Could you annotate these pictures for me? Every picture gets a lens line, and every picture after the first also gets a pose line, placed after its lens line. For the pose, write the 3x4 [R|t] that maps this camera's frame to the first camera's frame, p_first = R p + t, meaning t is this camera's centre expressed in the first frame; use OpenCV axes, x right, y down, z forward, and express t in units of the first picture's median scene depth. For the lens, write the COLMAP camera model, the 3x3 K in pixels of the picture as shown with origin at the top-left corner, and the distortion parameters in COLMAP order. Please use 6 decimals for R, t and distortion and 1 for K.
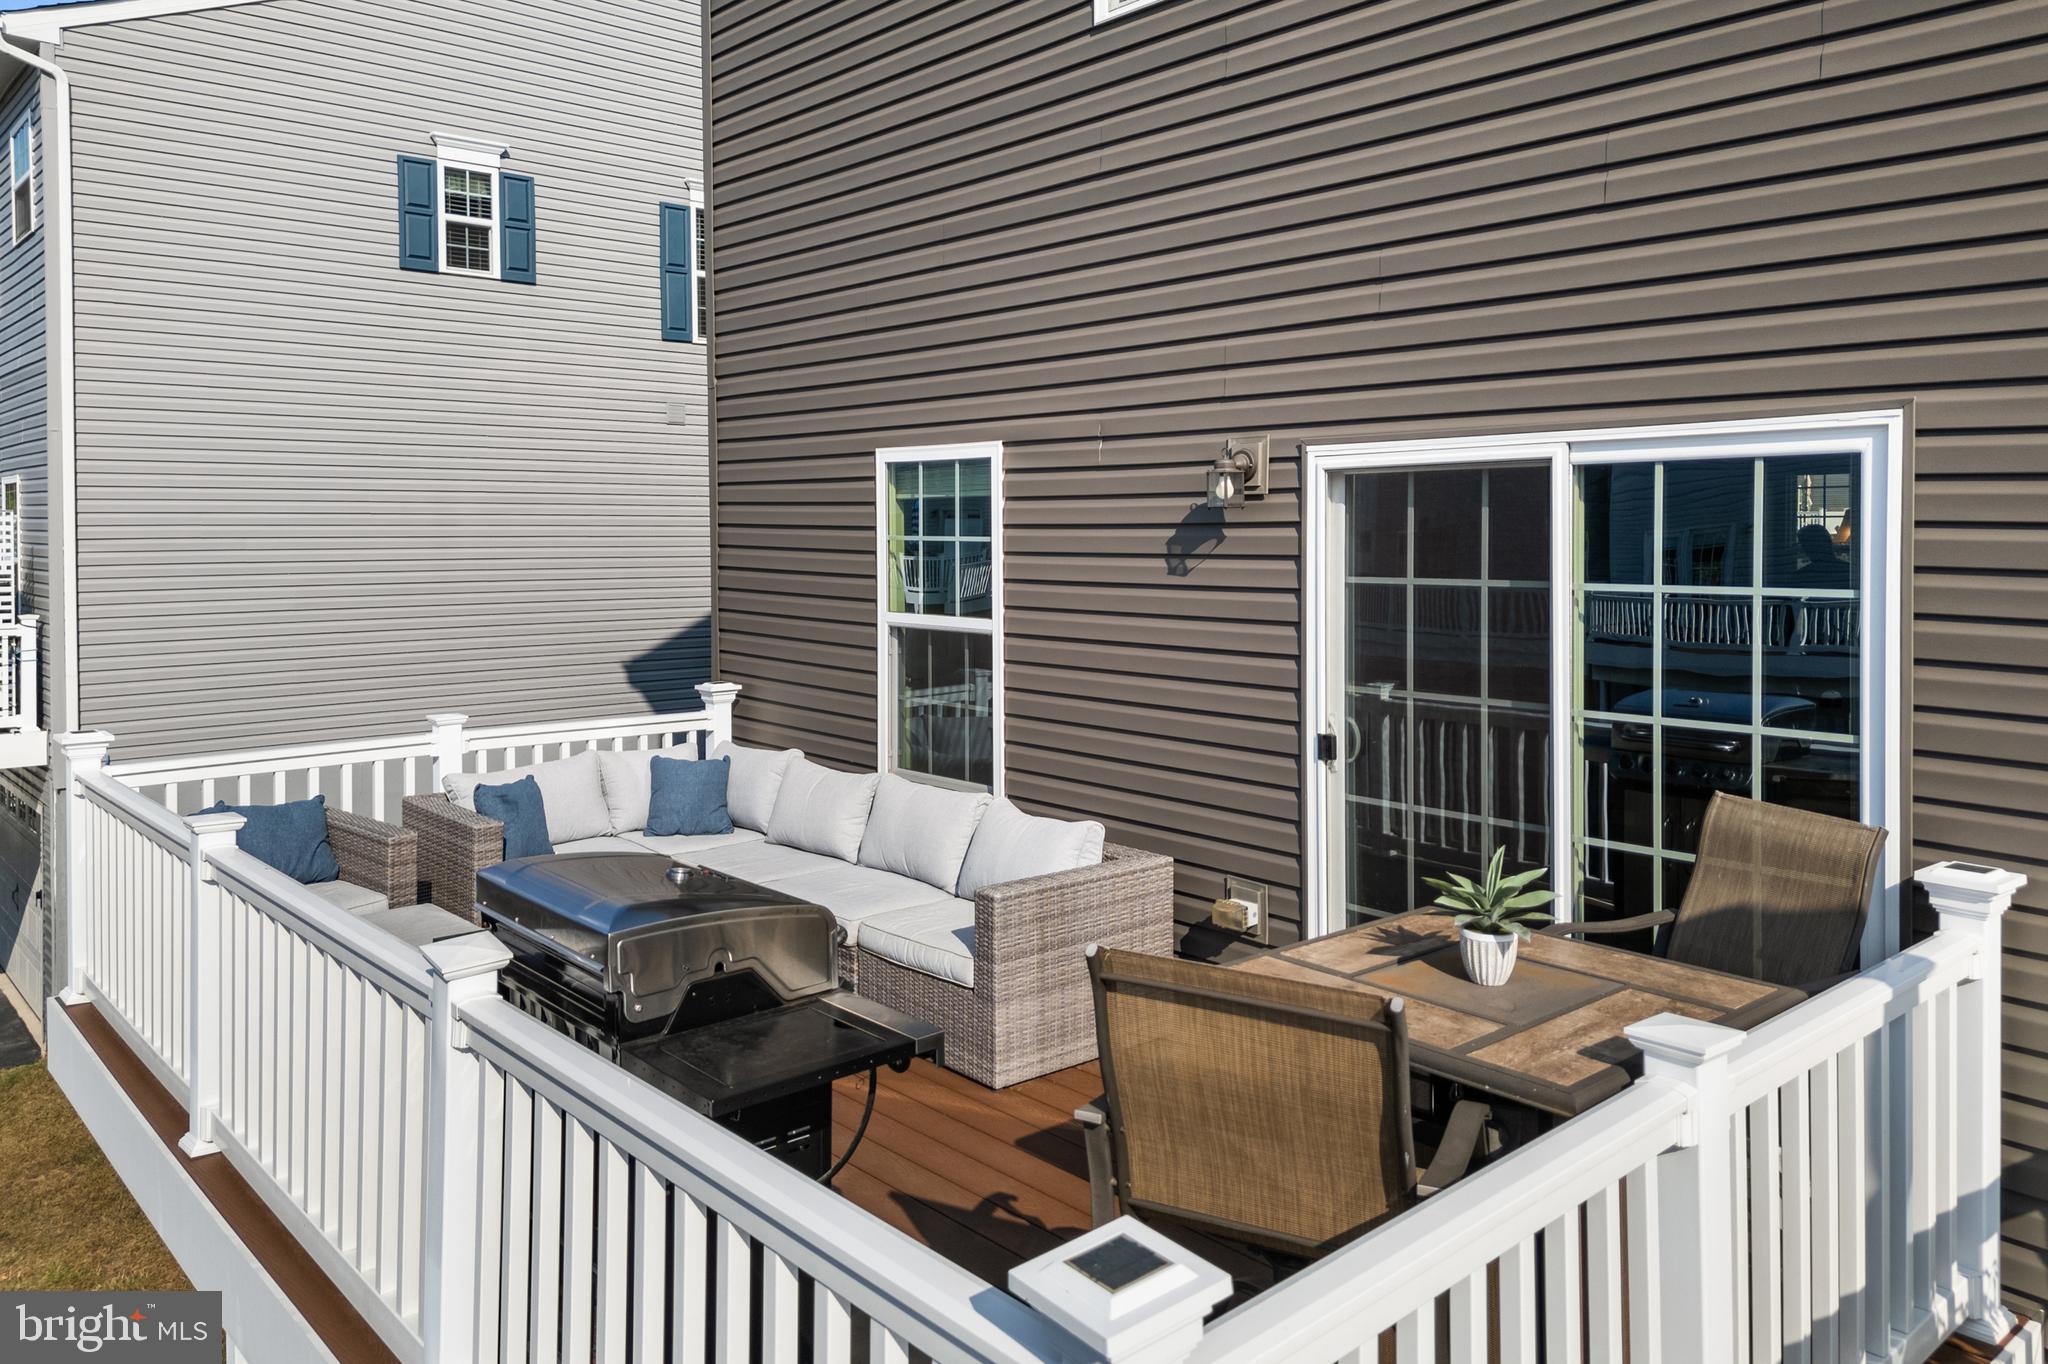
lens RADIAL K [[1343.3, 0, 1020.1], [0, 1343.3, 870.9], [0, 0, 1]] dist [0.046446, -0.023942]
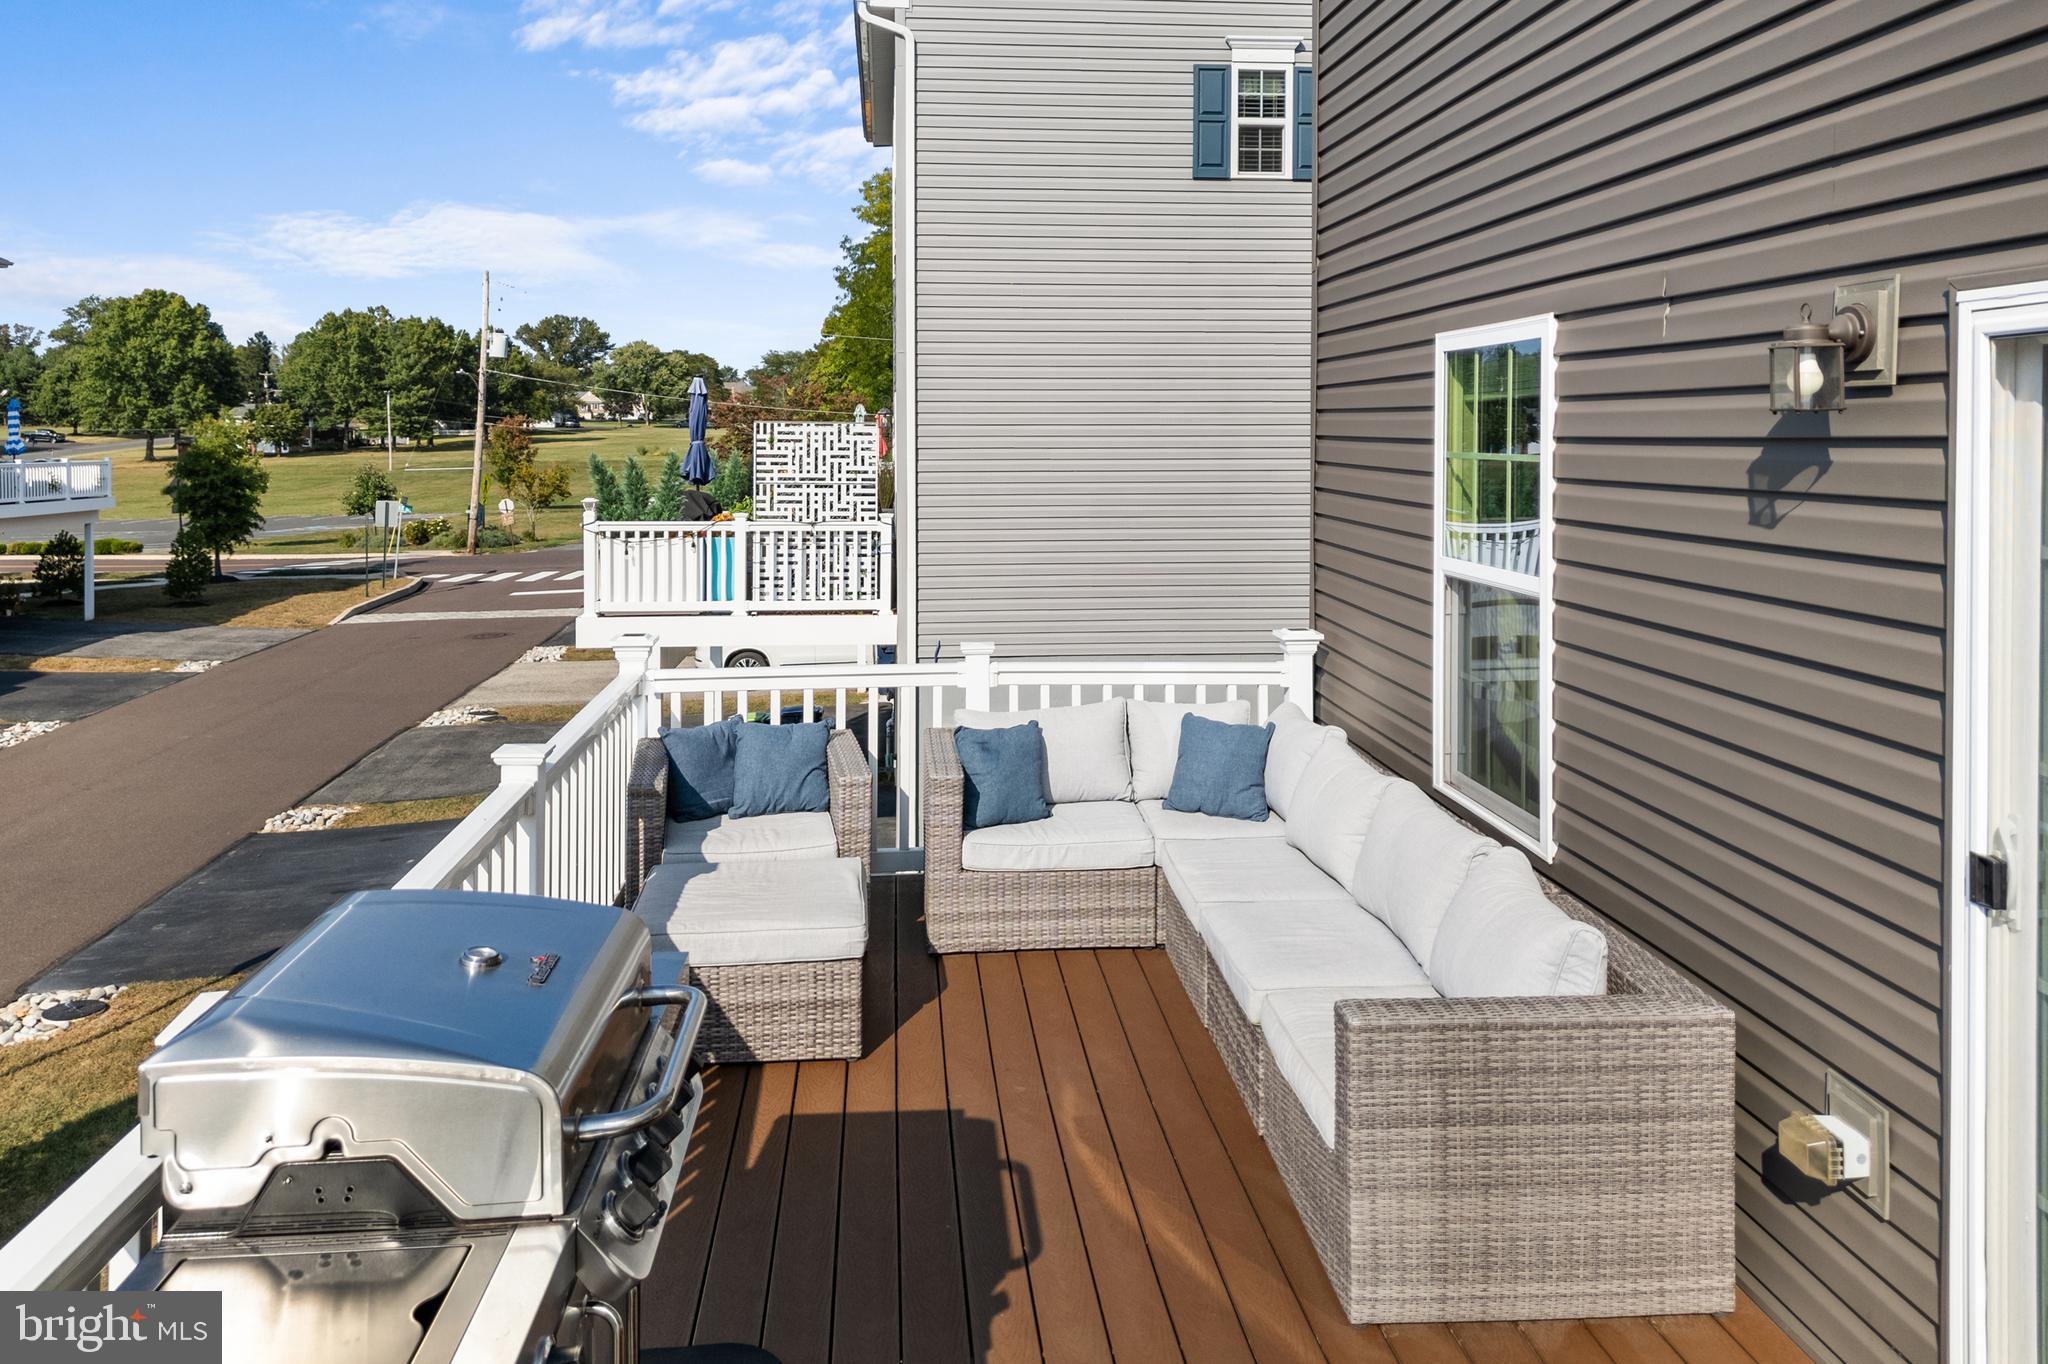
lens RADIAL K [[1470.9, 0, 1010.3], [0, 1470.9, 671.5], [0, 0, 1]] dist [0.062910, -0.060577]
pose [[0.829288, 0.095329, -0.550631, 0.157206], [-0.145010, 0.988299, -0.047293, -0.063170], [0.539680, 0.119067, 0.833408, 0.236665]]
